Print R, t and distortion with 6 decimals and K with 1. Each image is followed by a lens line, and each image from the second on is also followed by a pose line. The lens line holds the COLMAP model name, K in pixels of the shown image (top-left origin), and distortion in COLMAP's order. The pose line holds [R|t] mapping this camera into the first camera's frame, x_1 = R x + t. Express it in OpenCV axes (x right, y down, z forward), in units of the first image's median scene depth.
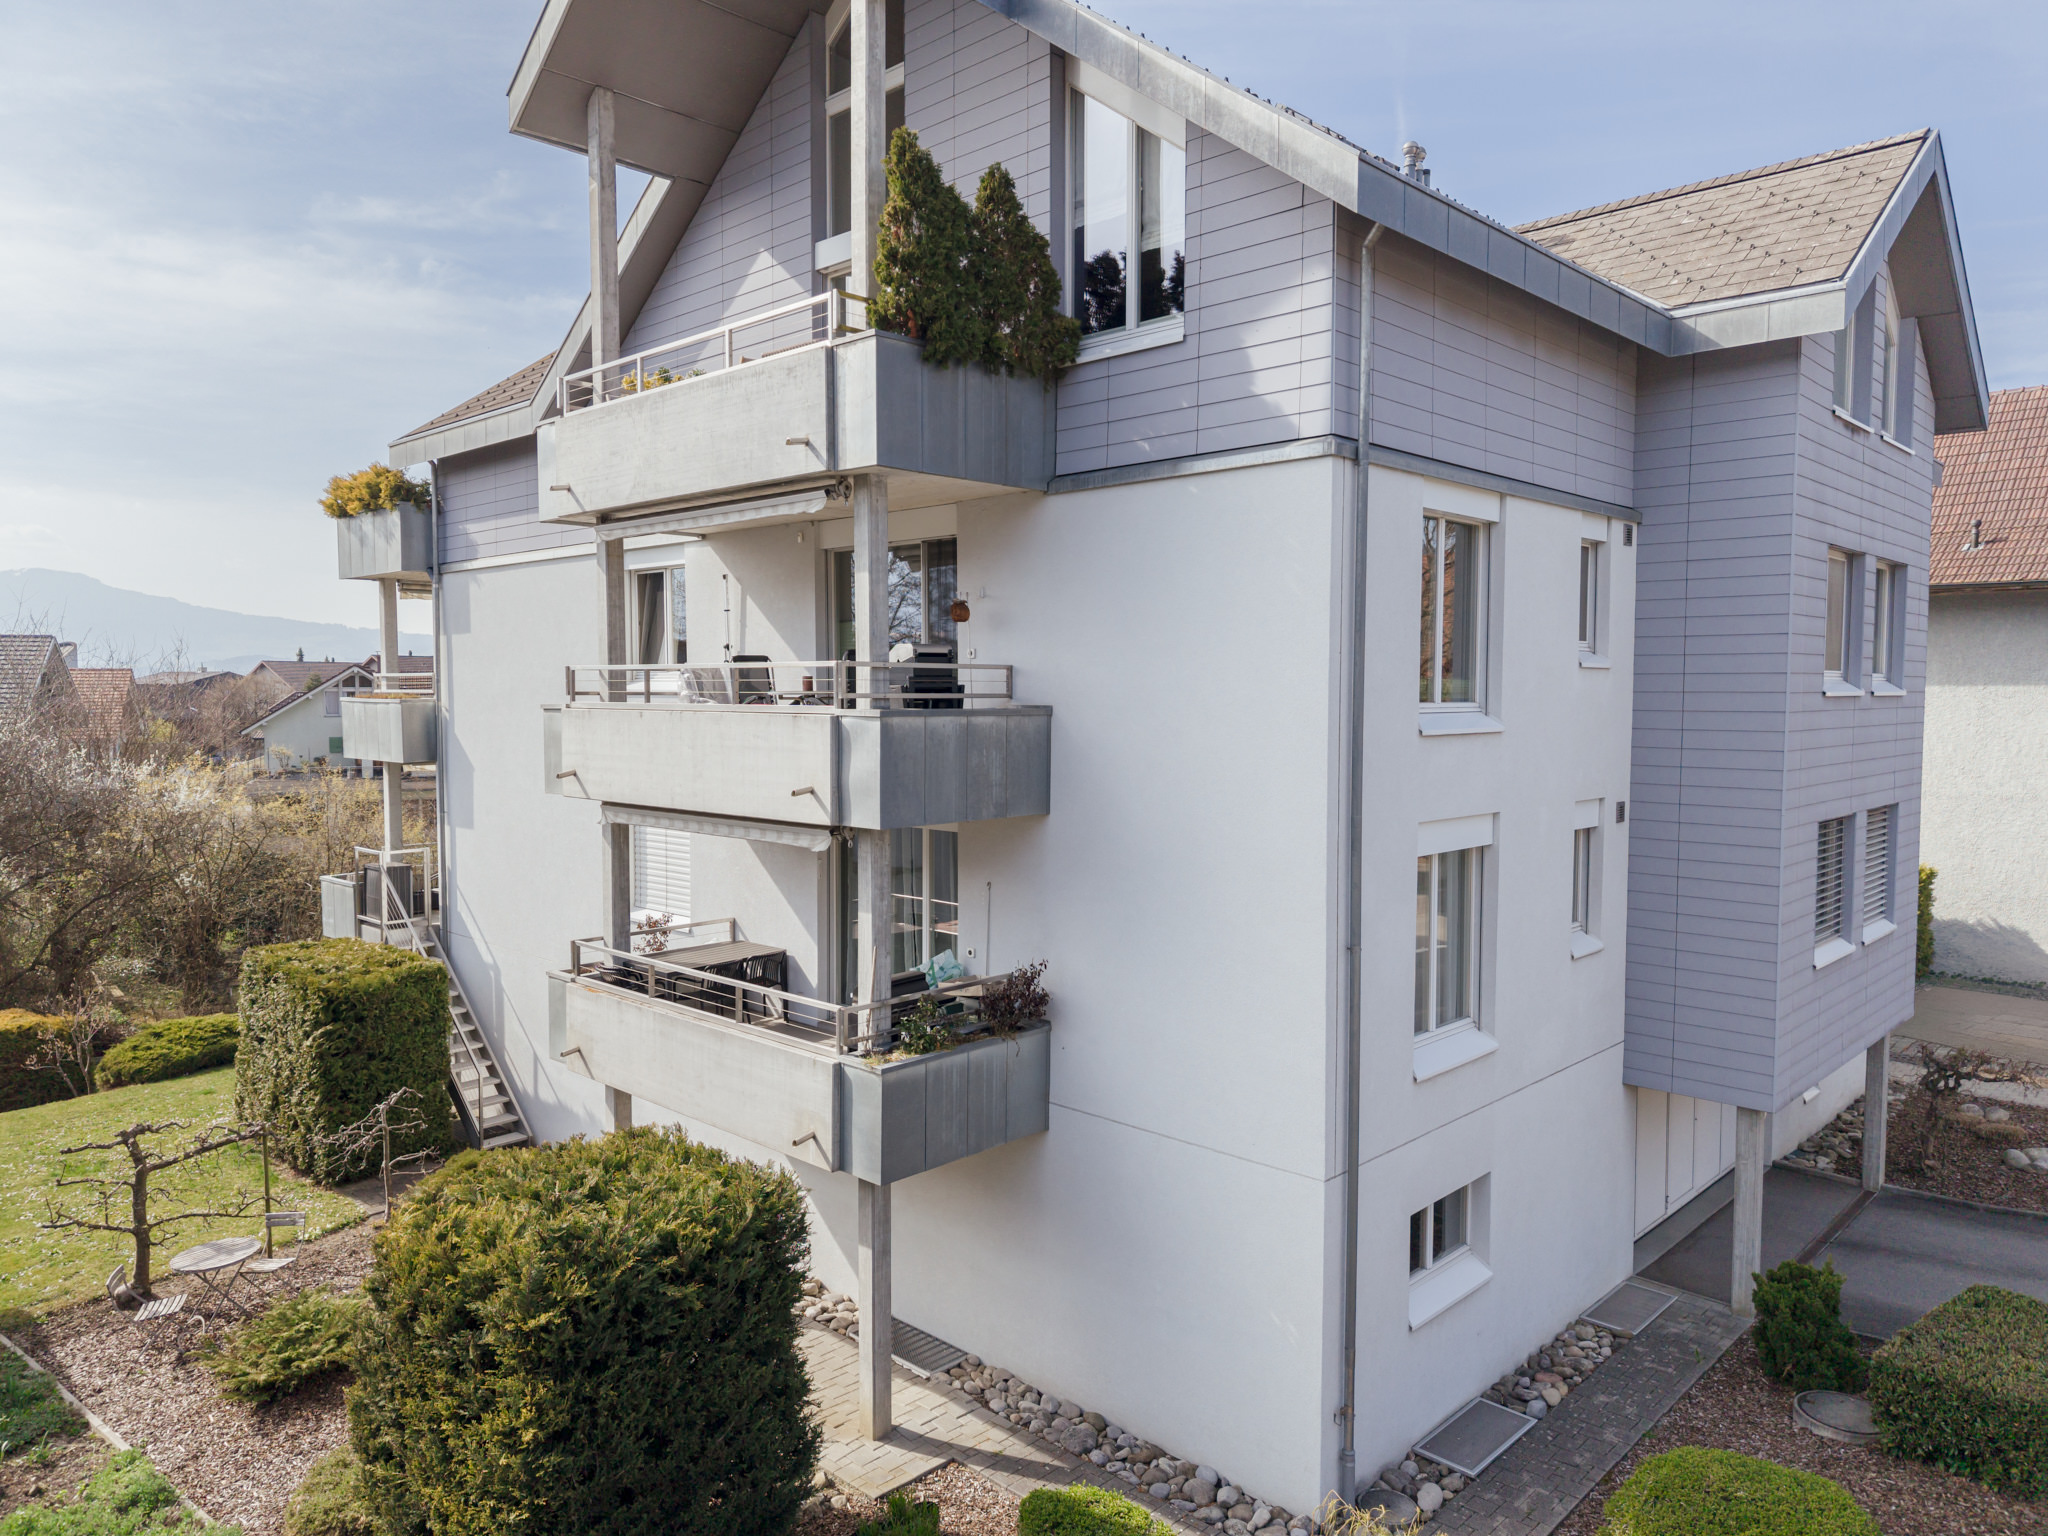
lens RADIAL K [[1401.8, 0, 1045.3], [0, 1401.8, 770.2], [0, 0, 1]] dist [0.005429, -0.005028]
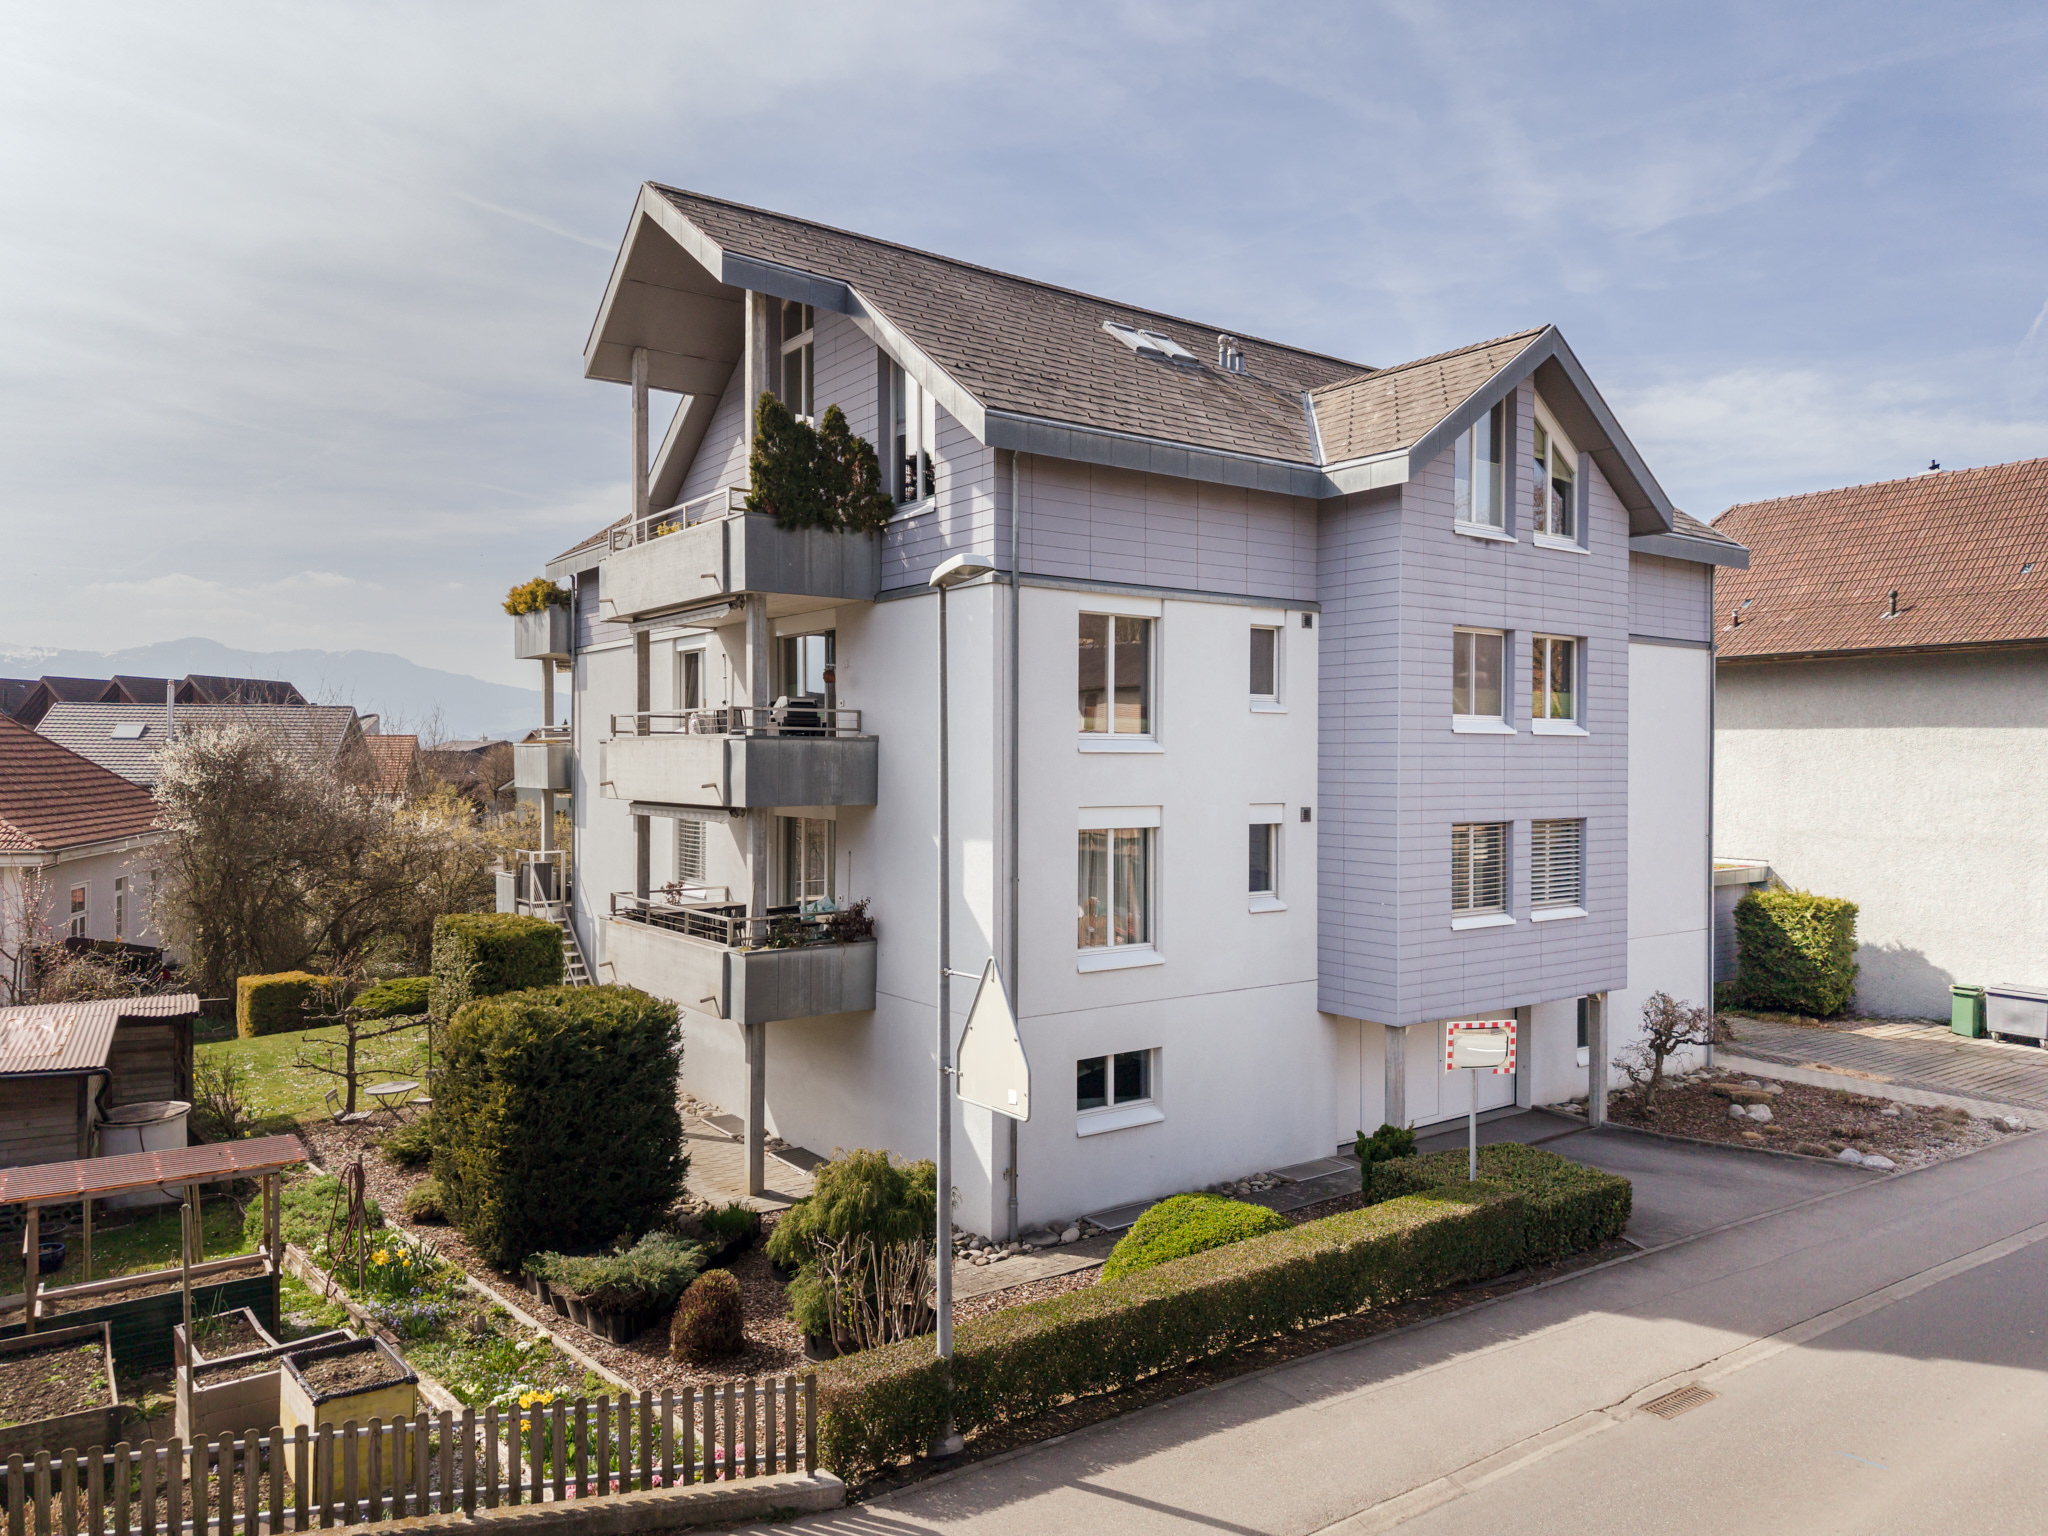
lens RADIAL K [[1401.8, 0, 1045.3], [0, 1401.8, 770.2], [0, 0, 1]] dist [0.005429, -0.005028]
pose [[0.986524, 0.003164, -0.163584, 0.409208], [-0.011396, 0.998714, -0.049406, 0.062303], [0.163217, 0.050605, 0.985292, -0.471950]]
